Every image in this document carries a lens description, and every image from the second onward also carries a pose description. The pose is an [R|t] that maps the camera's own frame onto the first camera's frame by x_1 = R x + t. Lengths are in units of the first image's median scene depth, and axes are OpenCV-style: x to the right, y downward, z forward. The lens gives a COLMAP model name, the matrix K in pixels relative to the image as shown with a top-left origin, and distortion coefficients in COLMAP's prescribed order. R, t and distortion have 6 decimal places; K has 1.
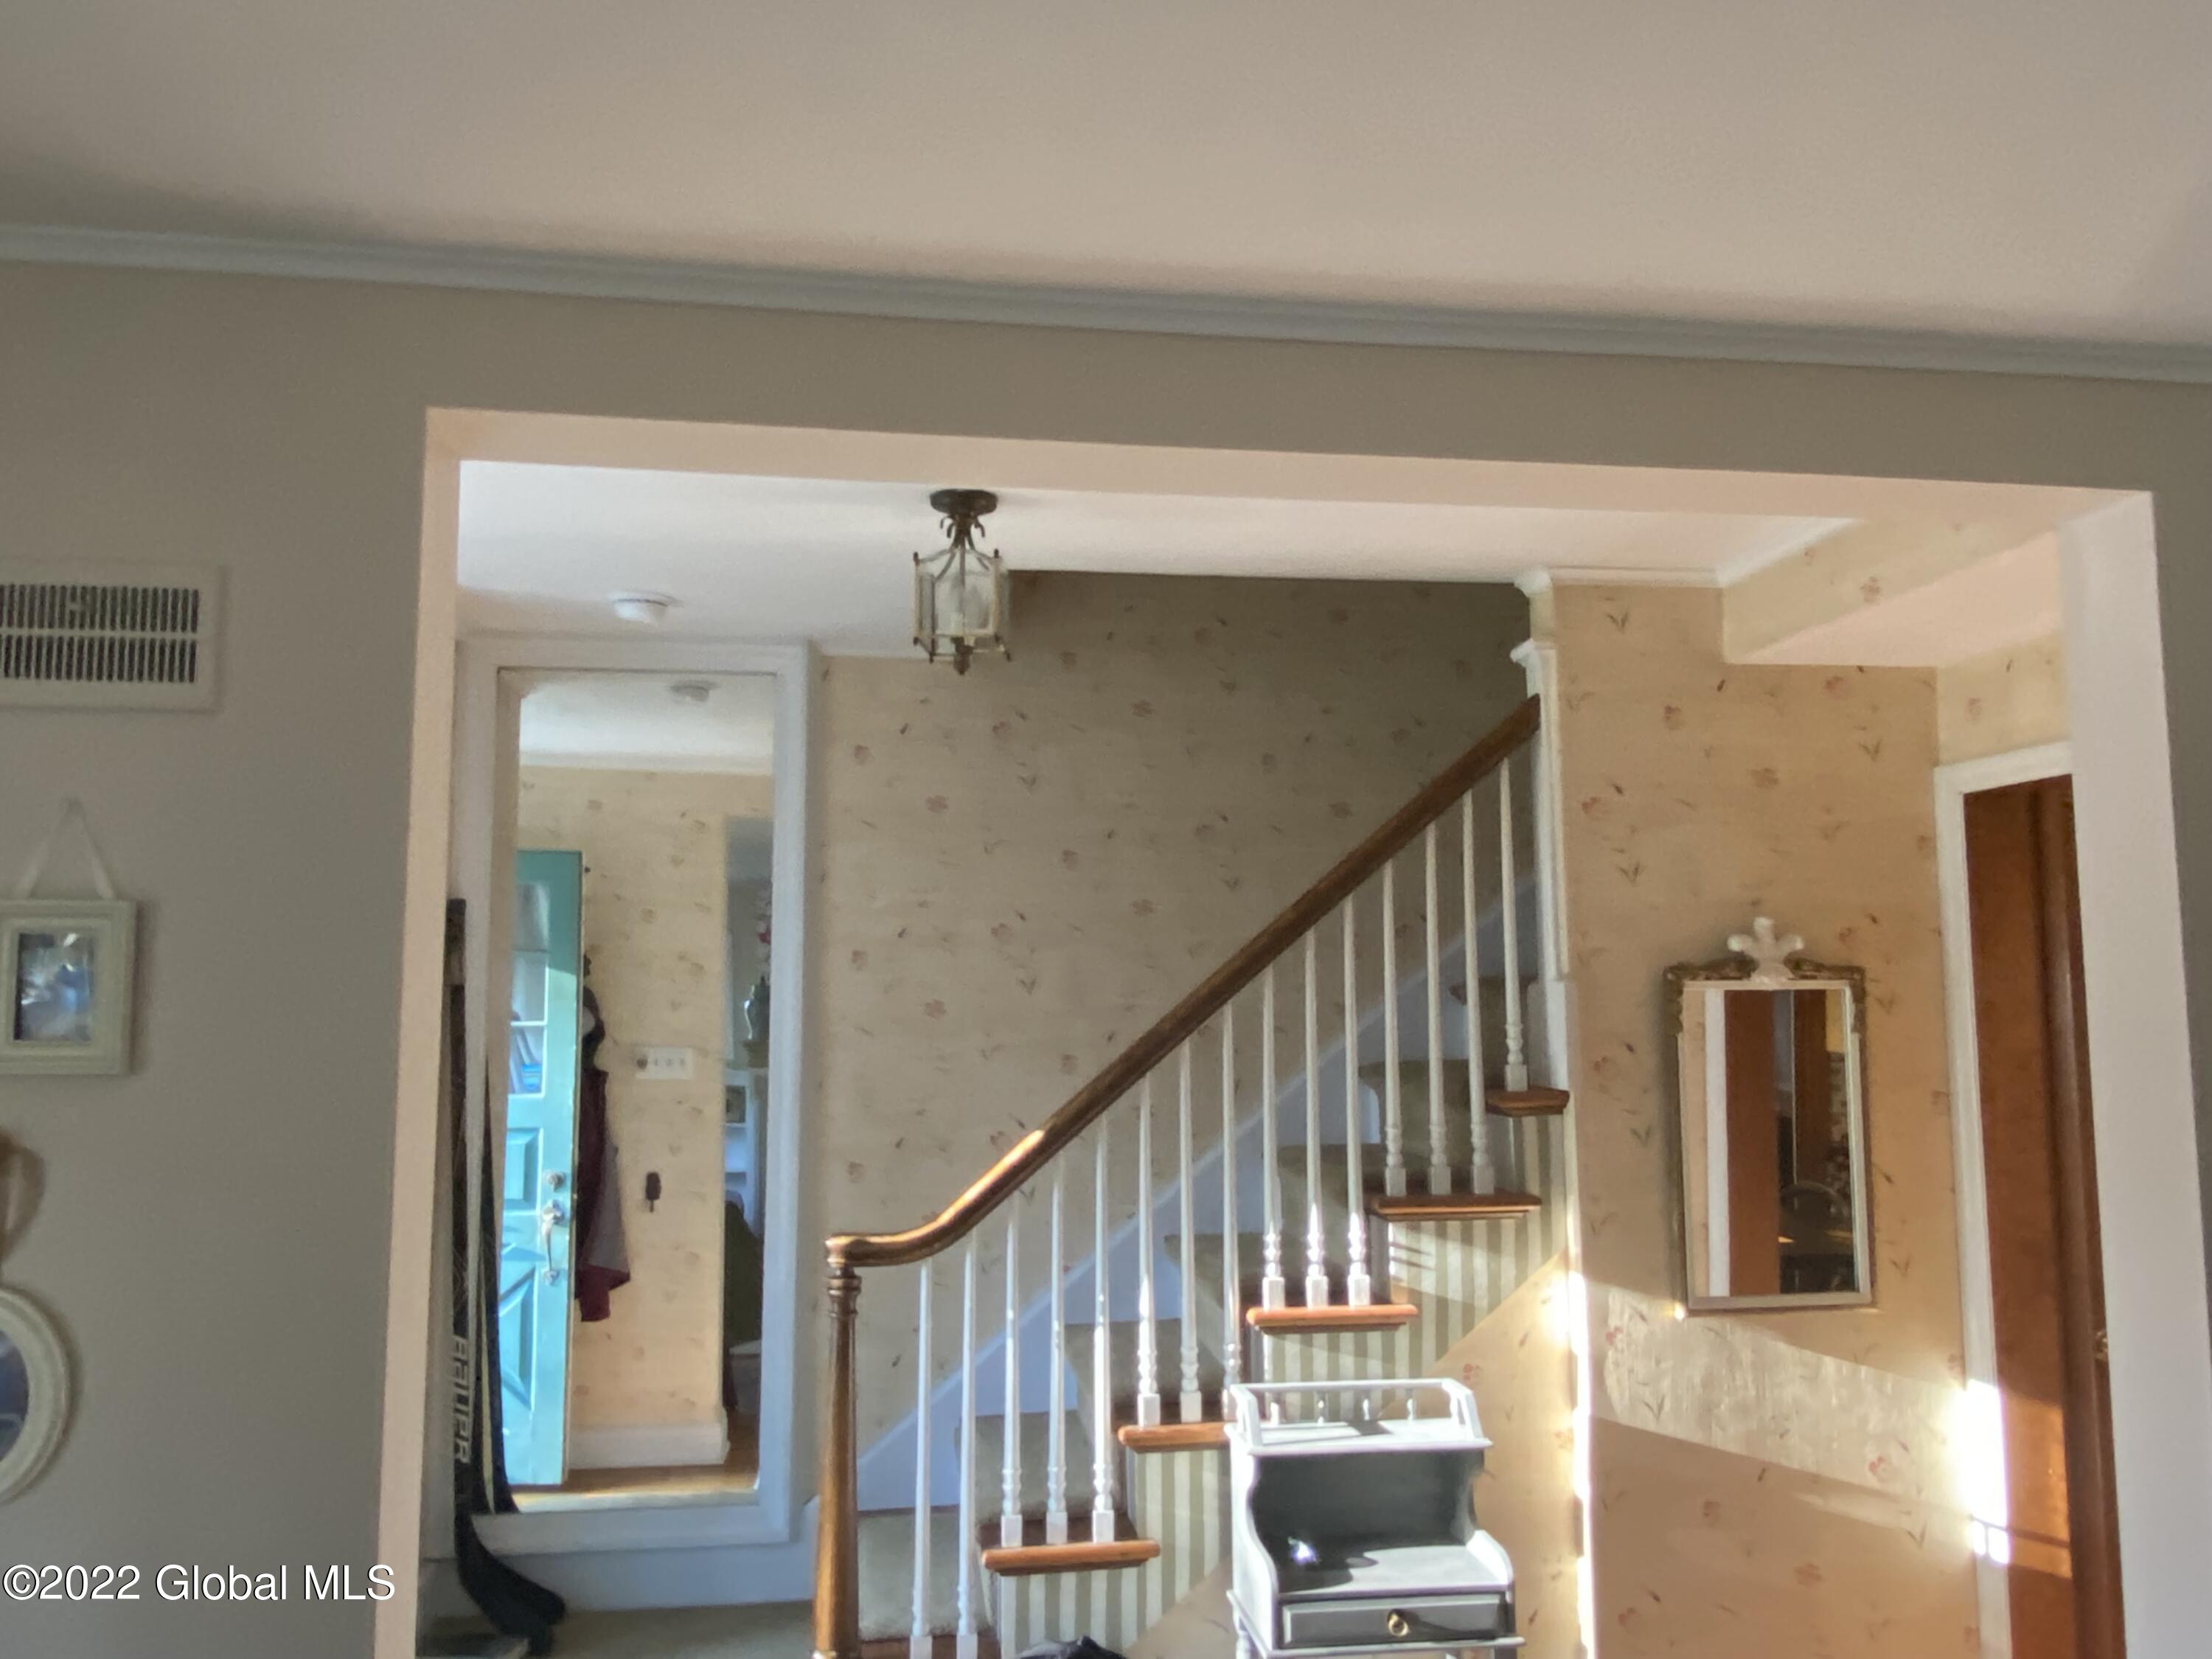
lens RADIAL K [[1653.0, 0, 1104.5], [0, 1653.0, 833.2], [0, 0, 1]] dist [0.099898, -0.127846]
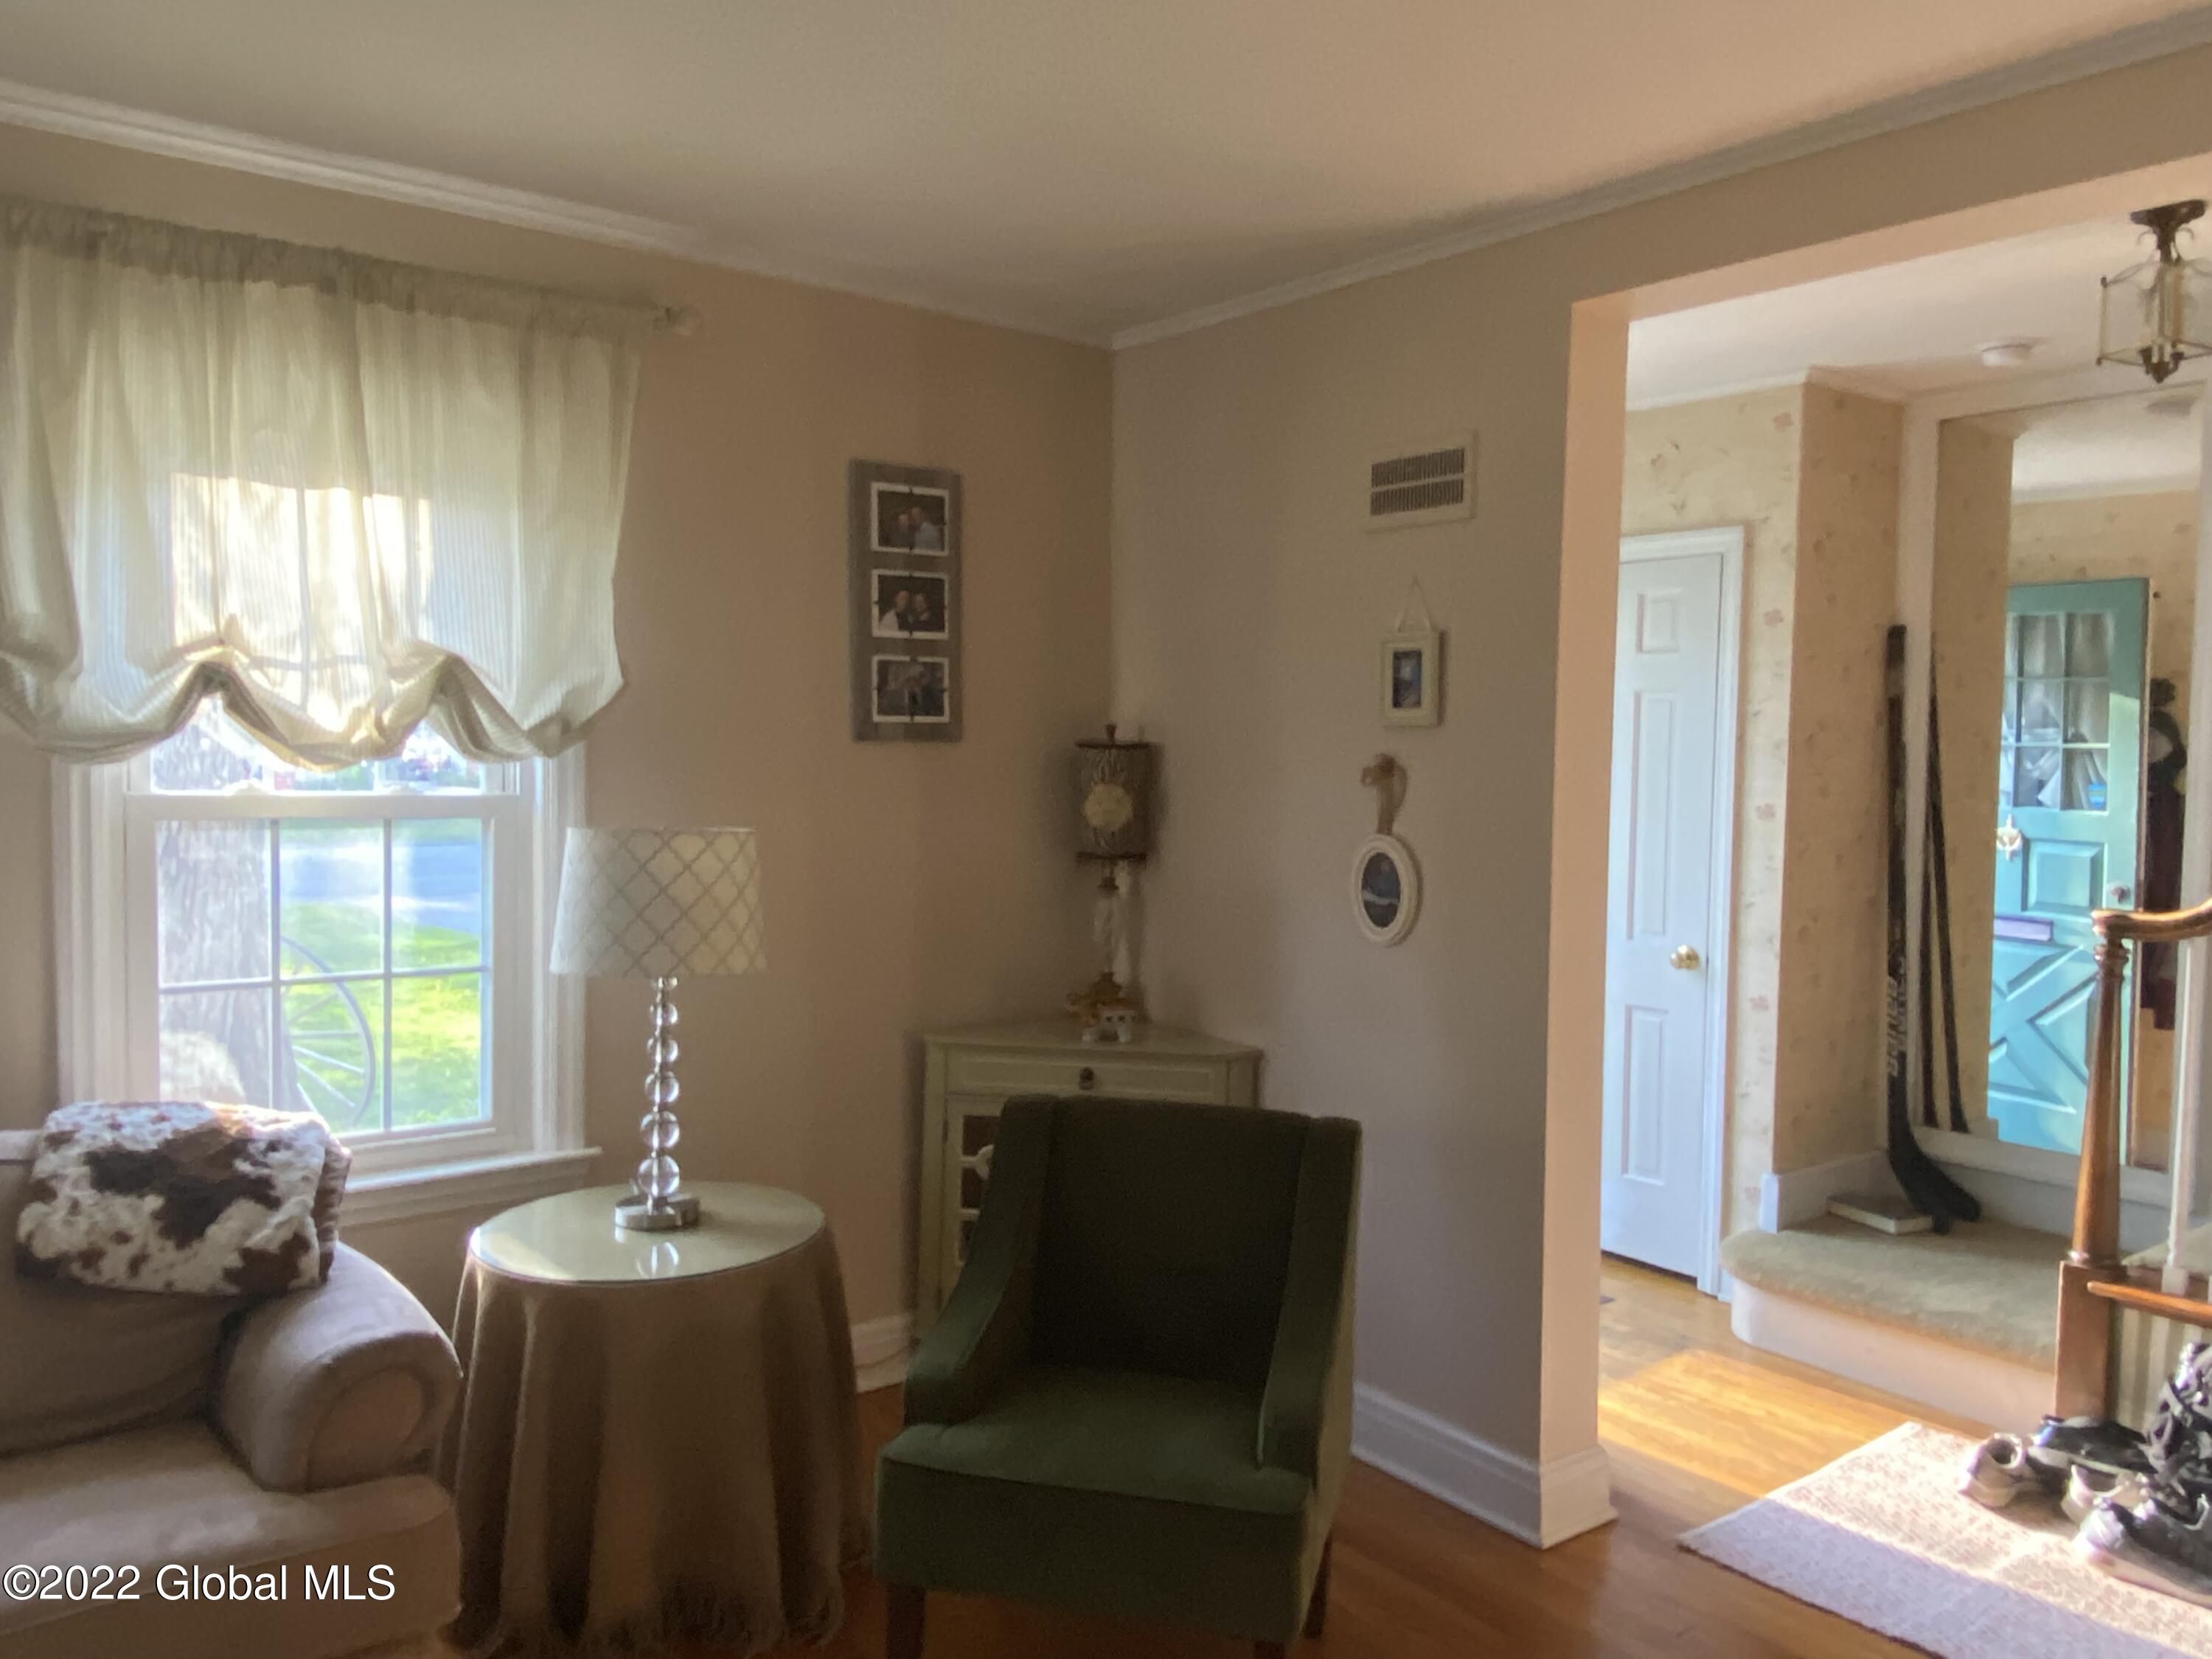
lens RADIAL K [[1653.0, 0, 1104.5], [0, 1653.0, 833.2], [0, 0, 1]] dist [0.099898, -0.127846]
pose [[0.497444, 0.054050, -0.865811, 0.291733], [0.070114, 0.992287, 0.102229, 0.017639], [0.864658, -0.111558, 0.489818, -0.075588]]
